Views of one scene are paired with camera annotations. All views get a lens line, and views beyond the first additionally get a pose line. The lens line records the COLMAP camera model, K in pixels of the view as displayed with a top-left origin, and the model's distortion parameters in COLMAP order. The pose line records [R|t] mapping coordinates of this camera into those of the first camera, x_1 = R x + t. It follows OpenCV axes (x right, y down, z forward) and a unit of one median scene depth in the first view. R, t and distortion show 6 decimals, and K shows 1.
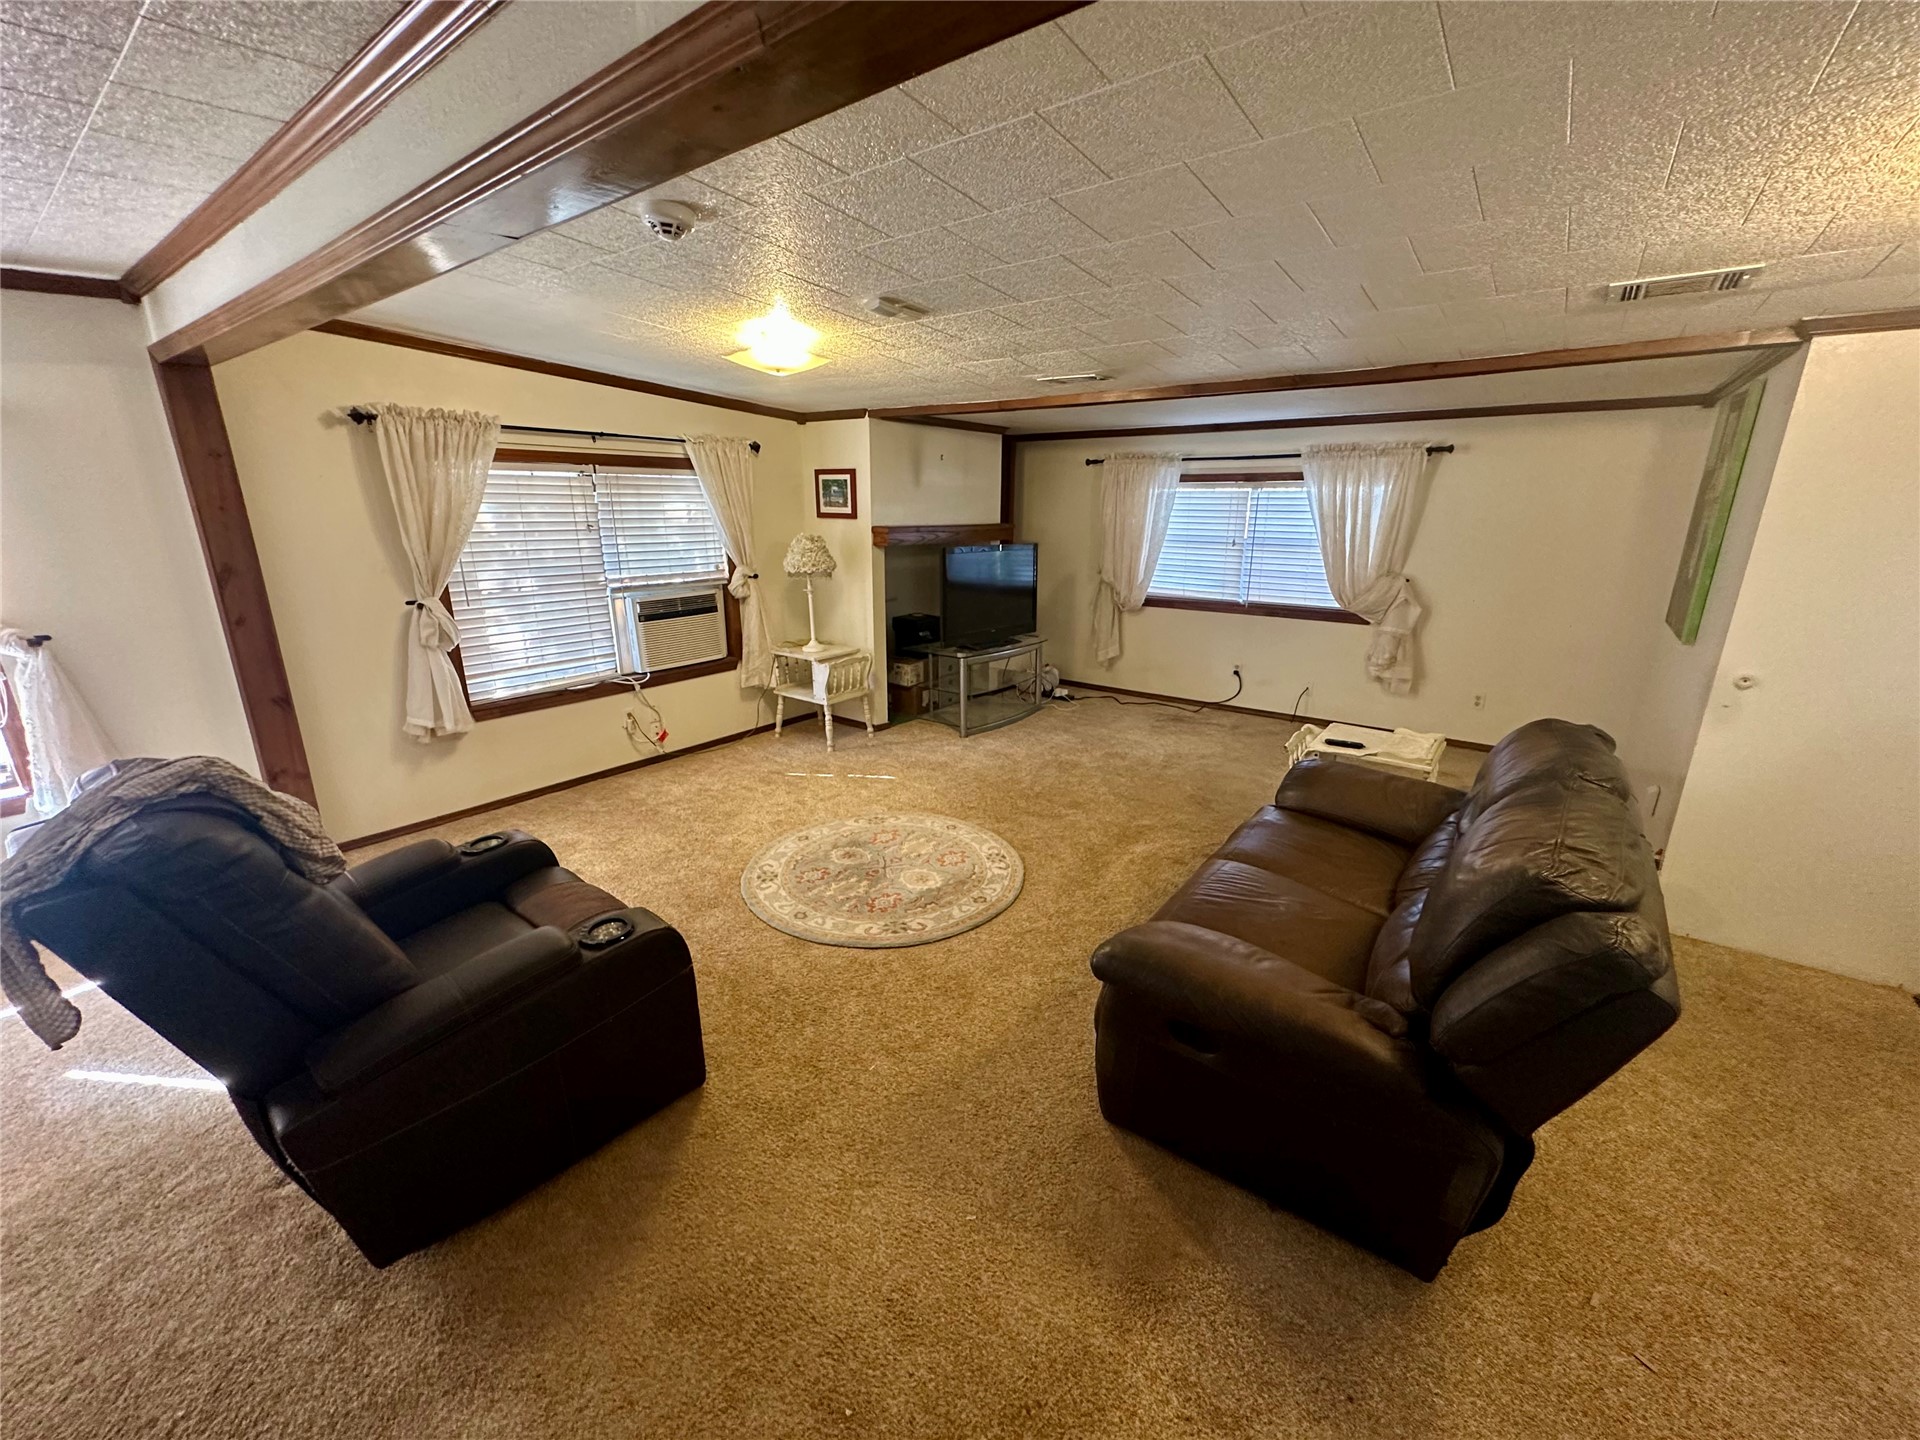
lens RADIAL K [[768.2, 0, 960.9], [0, 768.2, 721.0], [0, 0, 1]] dist [-0.005258, 0.001310]
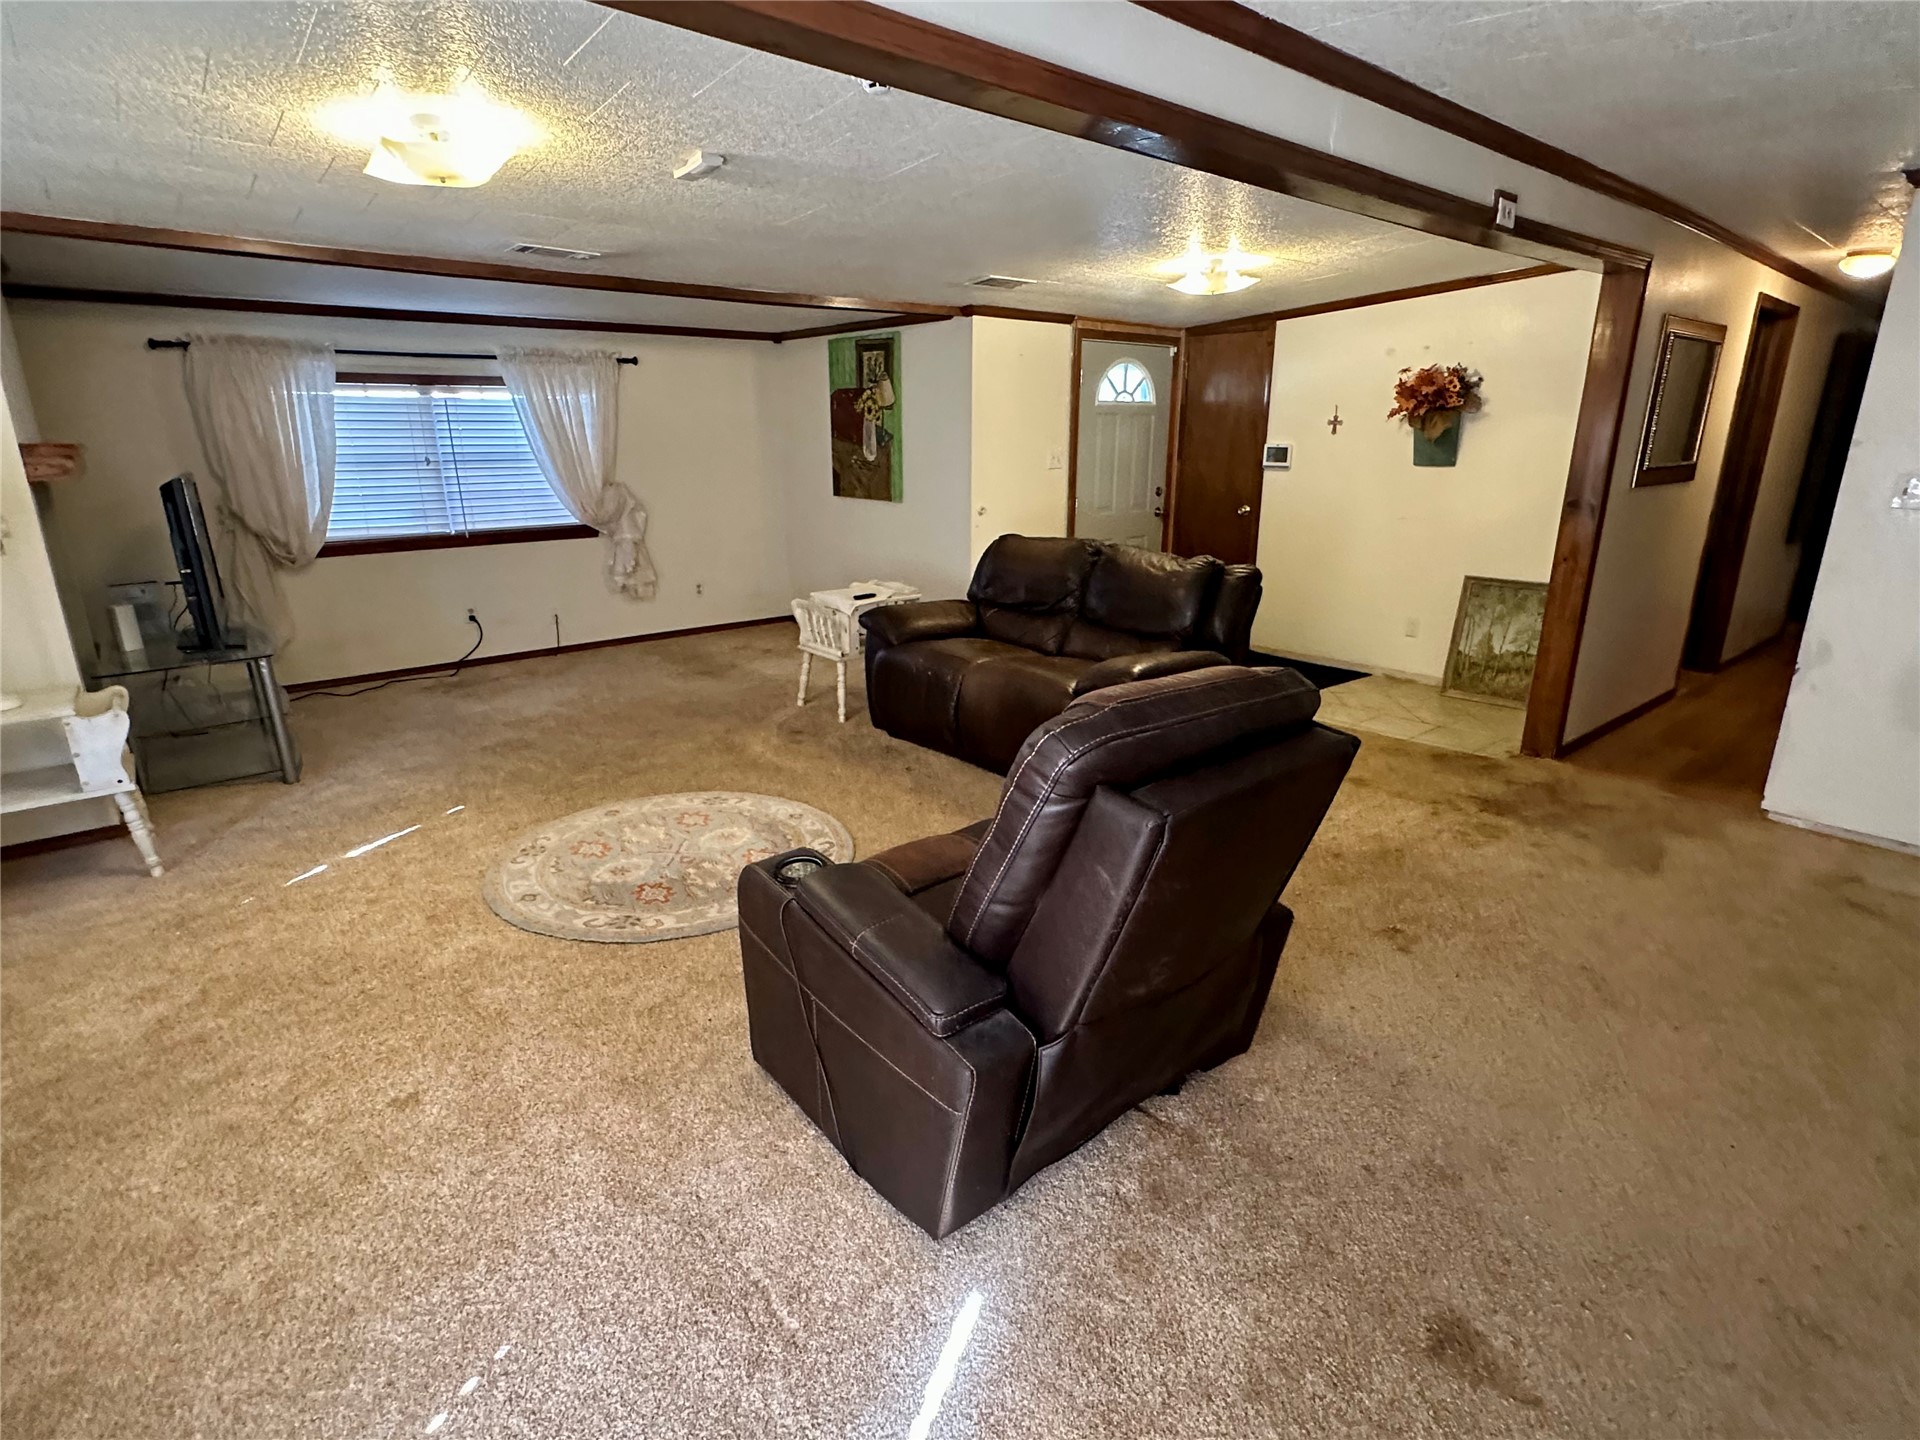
lens RADIAL K [[960.7, 0, 960.0], [0, 960.7, 720.0], [0, 0, 1]] dist [0.002448, 0.000032]
pose [[0.221765, -0.285199, 0.932460, -0.620164], [0.273669, 0.936041, 0.221208, -0.053639], [-0.935909, 0.206129, 0.285632, 0.274182]]
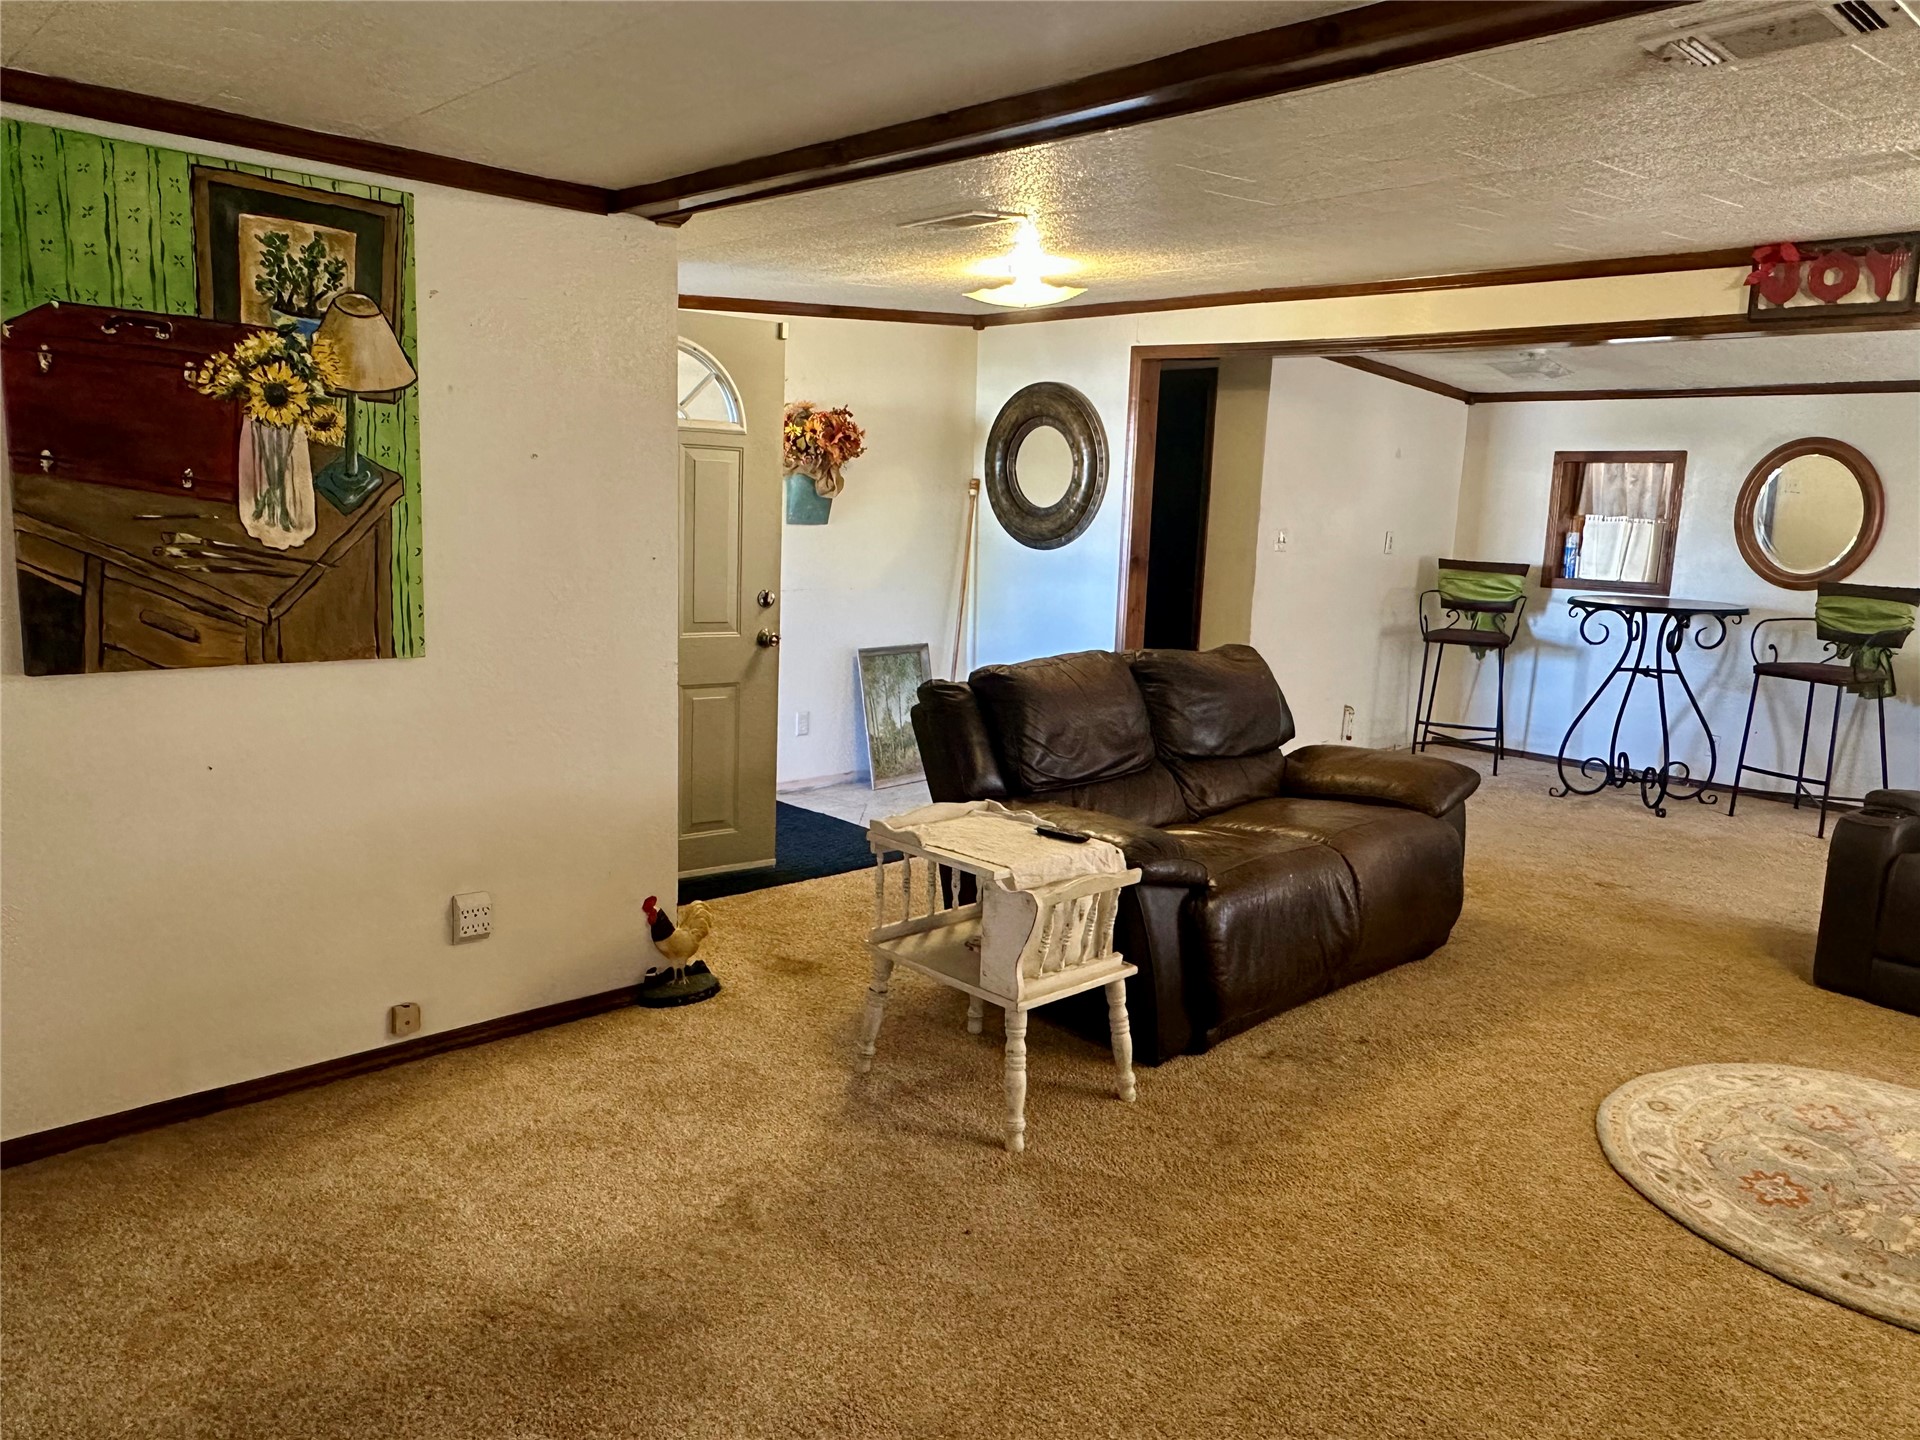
lens RADIAL K [[1326.3, 0, 965.7], [0, 1326.3, 720.1], [0, 0, 1]] dist [-0.002062, 0.003610]
pose [[-0.983575, -0.068300, 0.167077, 0.224905], [0.011089, 0.901031, 0.433614, -0.295135], [-0.180157, 0.428345, -0.885474, 1.134245]]
